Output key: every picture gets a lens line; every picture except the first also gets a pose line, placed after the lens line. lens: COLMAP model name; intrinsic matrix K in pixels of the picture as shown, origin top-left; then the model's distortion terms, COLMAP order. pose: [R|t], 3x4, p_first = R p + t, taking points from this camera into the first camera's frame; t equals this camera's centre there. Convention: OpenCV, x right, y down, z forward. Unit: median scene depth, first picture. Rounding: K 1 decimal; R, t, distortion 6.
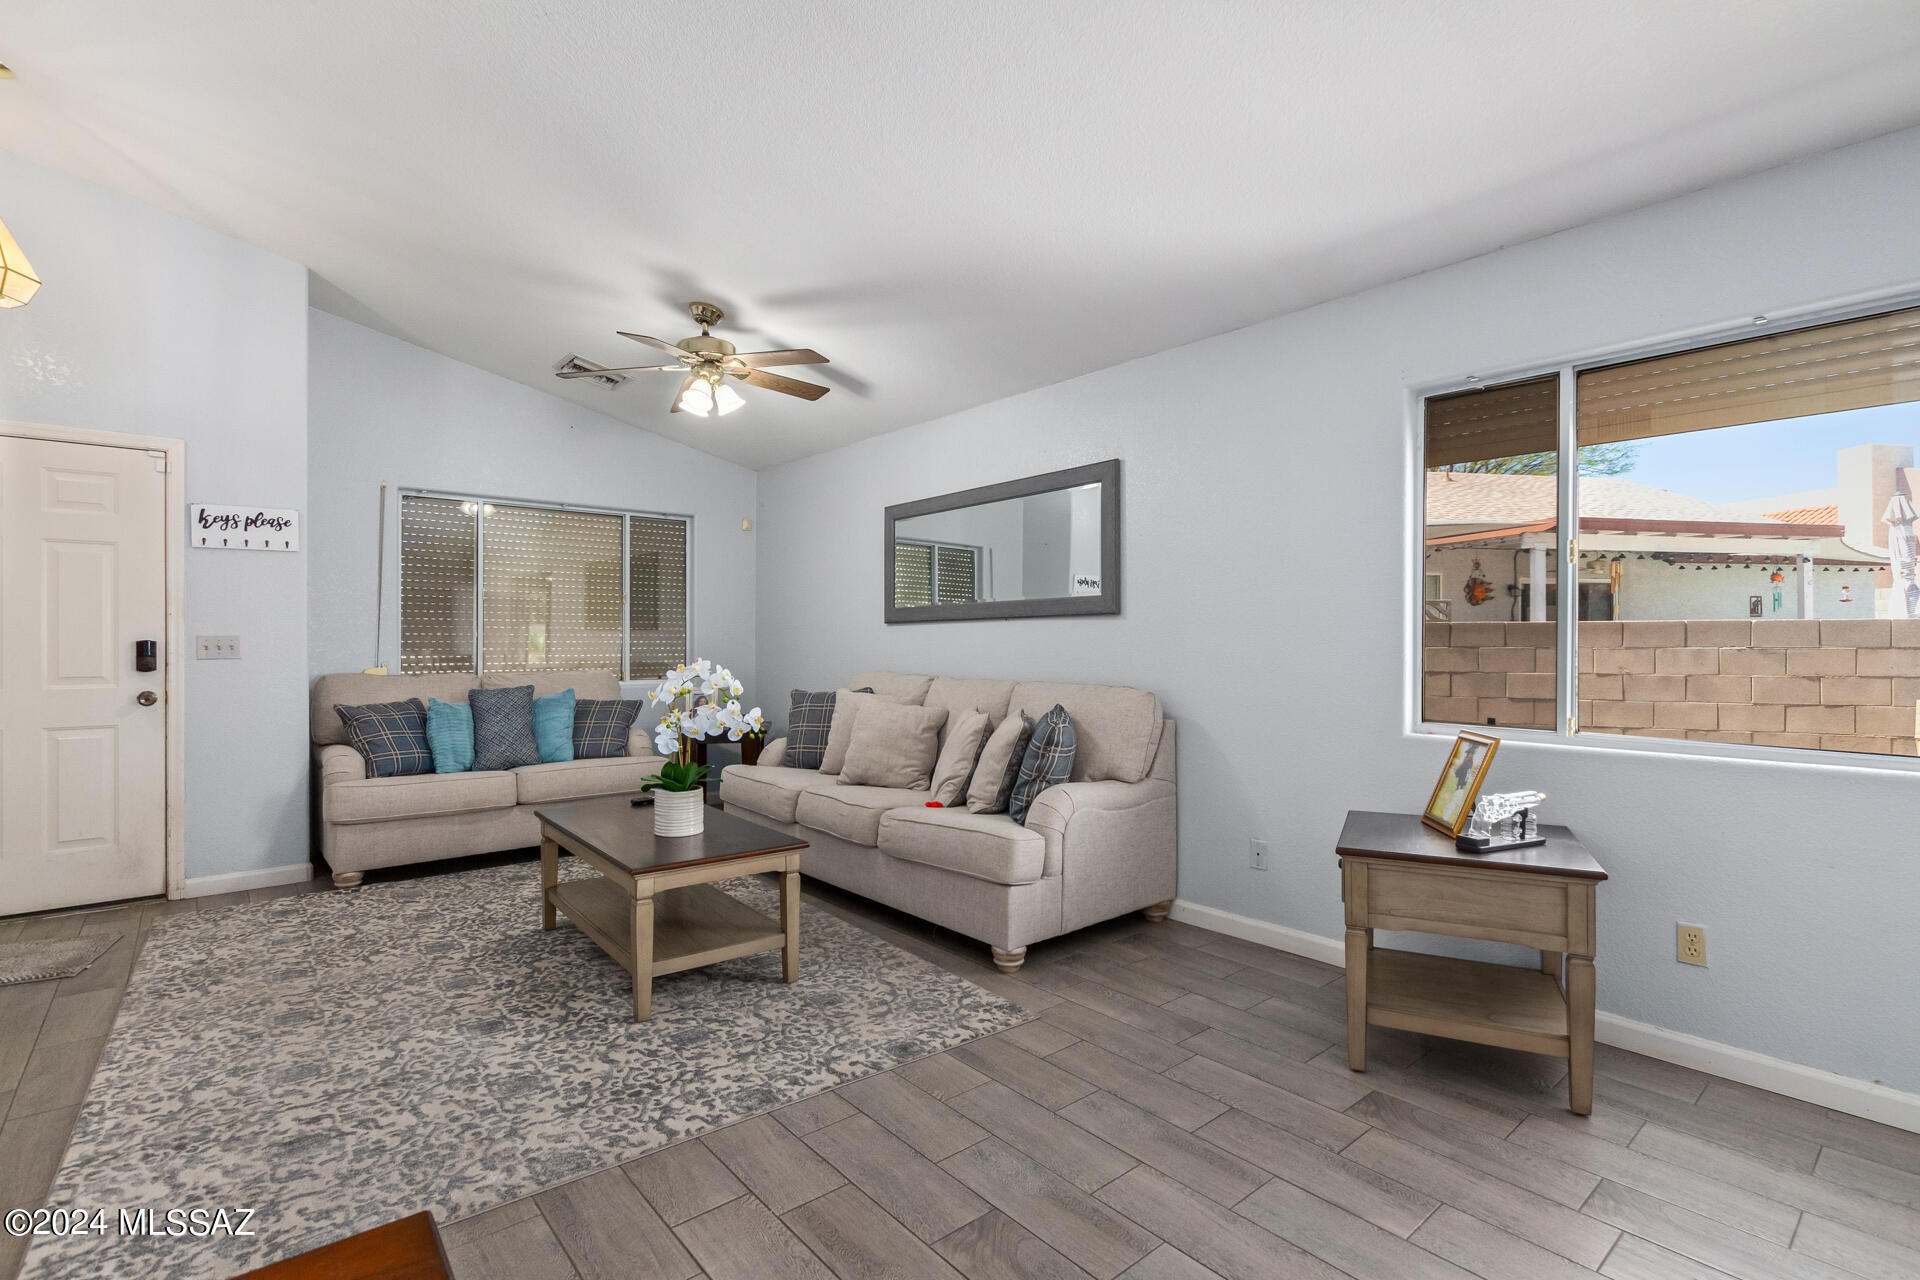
lens RADIAL K [[891.8, 0, 960.0], [0, 891.8, 640.0], [0, 0, 1]] dist [-0.001651, -0.001068]
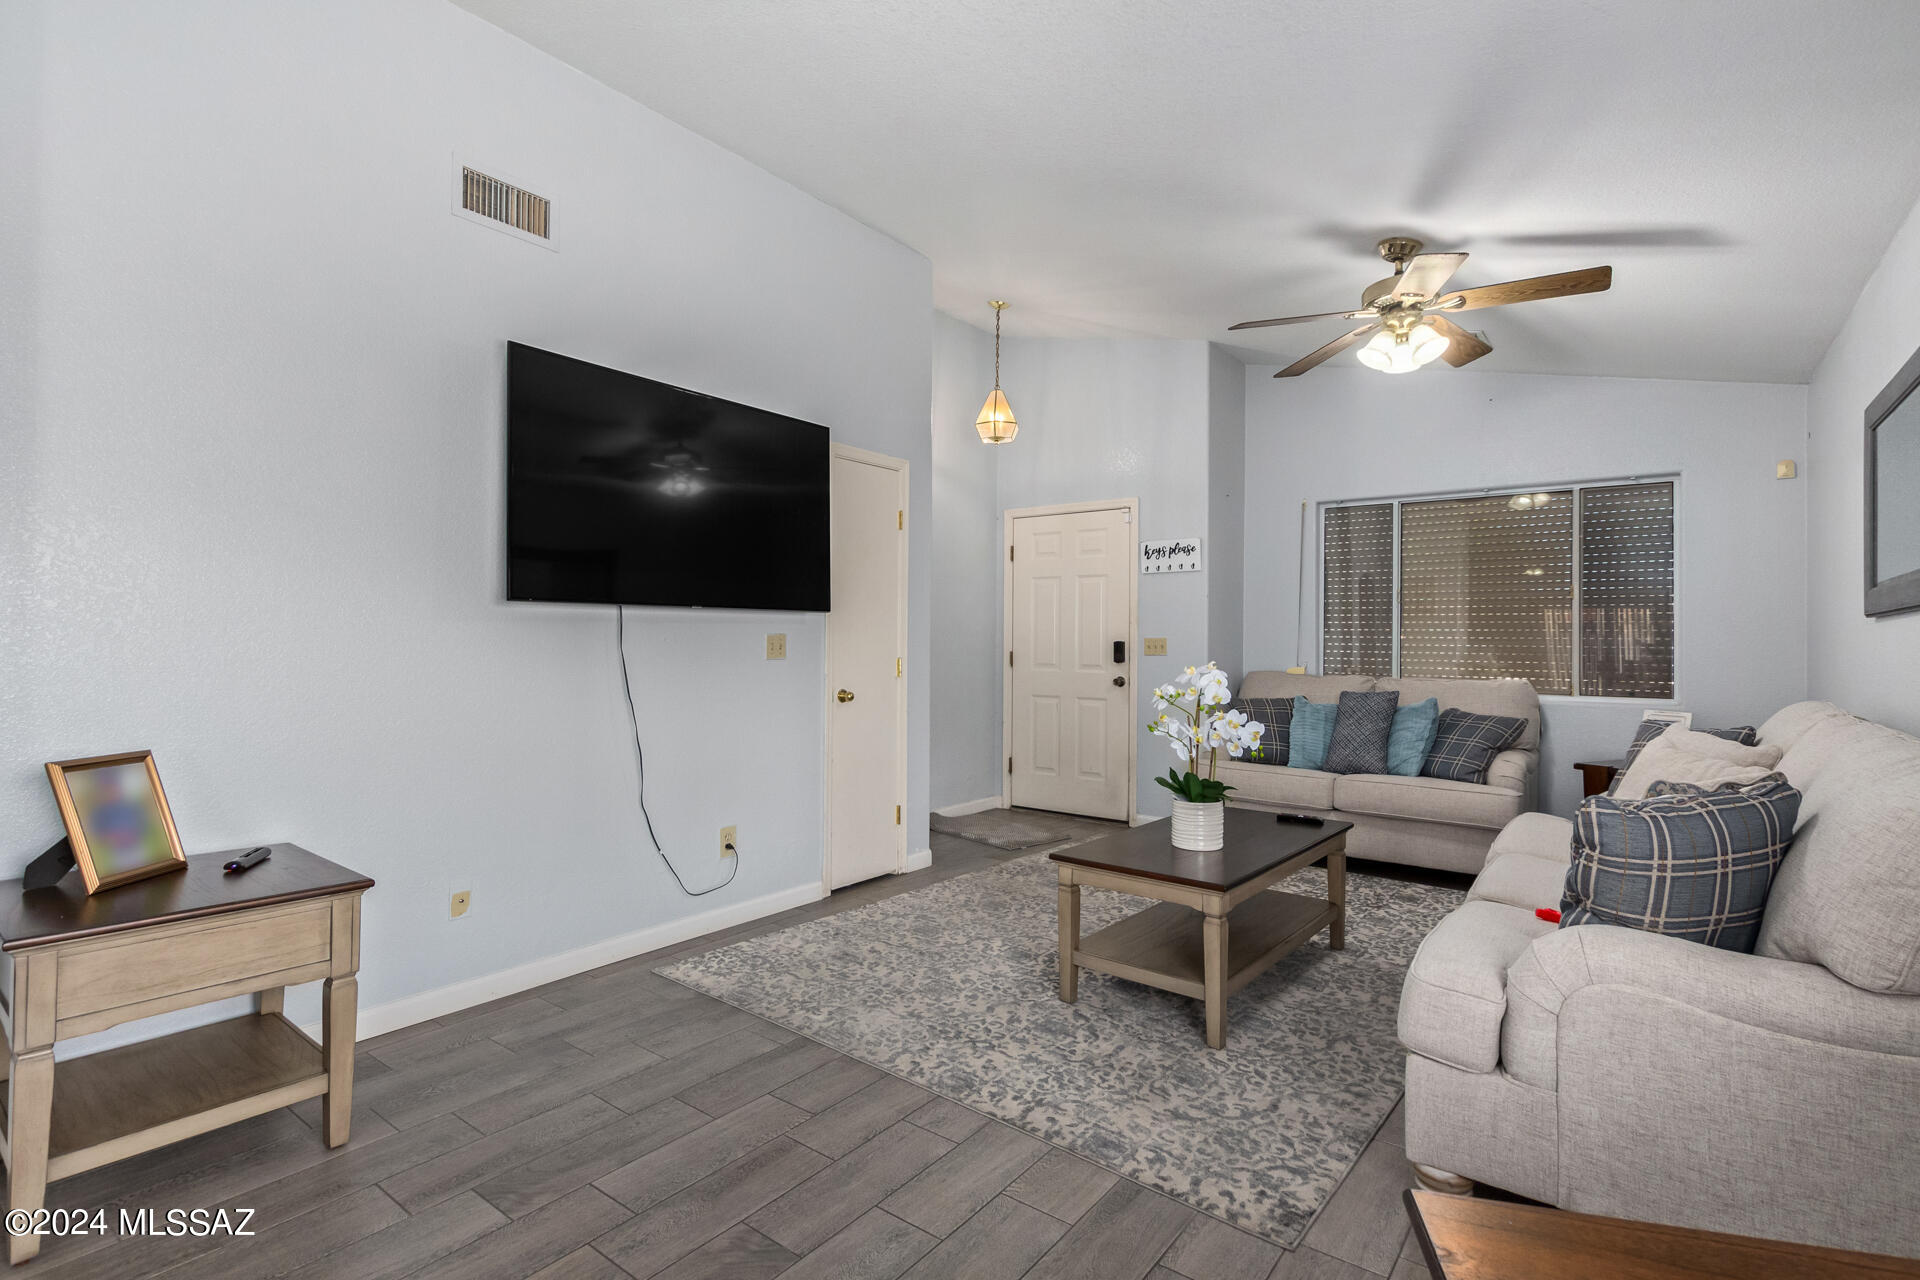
lens RADIAL K [[909.3, 0, 964.2], [0, 909.3, 624.4], [0, 0, 1]] dist [0.000806, -0.000150]
pose [[0.211338, -0.014814, -0.977301, 0.545598], [-0.007918, 0.999826, -0.016867, 0.000183], [0.977381, 0.011303, 0.211184, 0.523289]]
